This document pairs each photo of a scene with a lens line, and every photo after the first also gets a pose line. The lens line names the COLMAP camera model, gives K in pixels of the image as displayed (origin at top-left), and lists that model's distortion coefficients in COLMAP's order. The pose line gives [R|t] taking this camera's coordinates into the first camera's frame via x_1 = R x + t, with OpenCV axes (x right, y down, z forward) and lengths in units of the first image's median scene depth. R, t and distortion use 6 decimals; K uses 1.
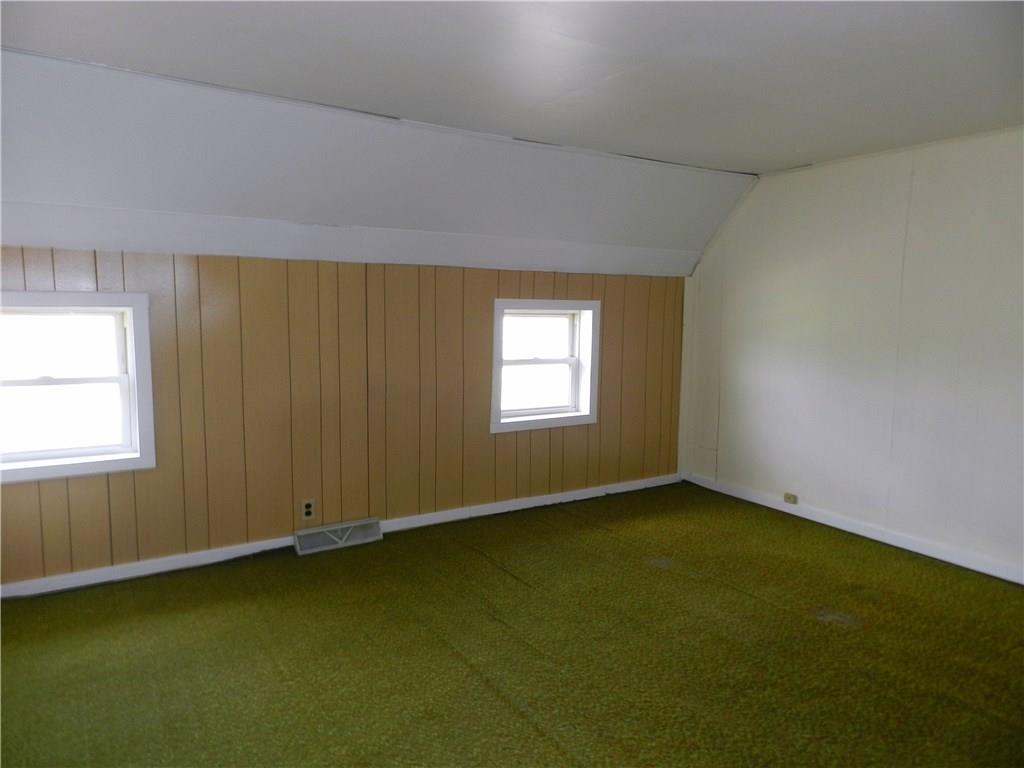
lens RADIAL K [[694.1, 0, 512.0], [0, 694.1, 384.0], [0, 0, 1]] dist [-0.003836, -0.004312]
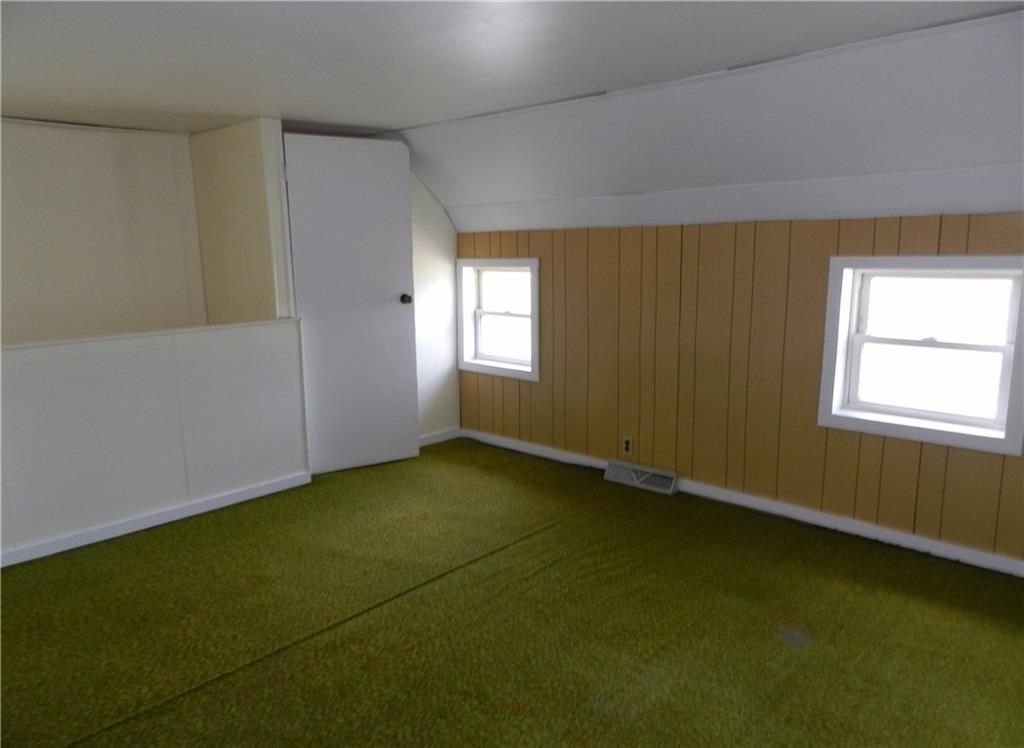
lens RADIAL K [[703.6, 0, 512.0], [0, 703.6, 374.0], [0, 0, 1]] dist [0.105234, 0.001541]
pose [[0.287391, 0.143243, -0.947041, 0.731973], [-0.116364, 0.986652, 0.113922, -0.045828], [0.950719, 0.077461, 0.300223, 0.456066]]
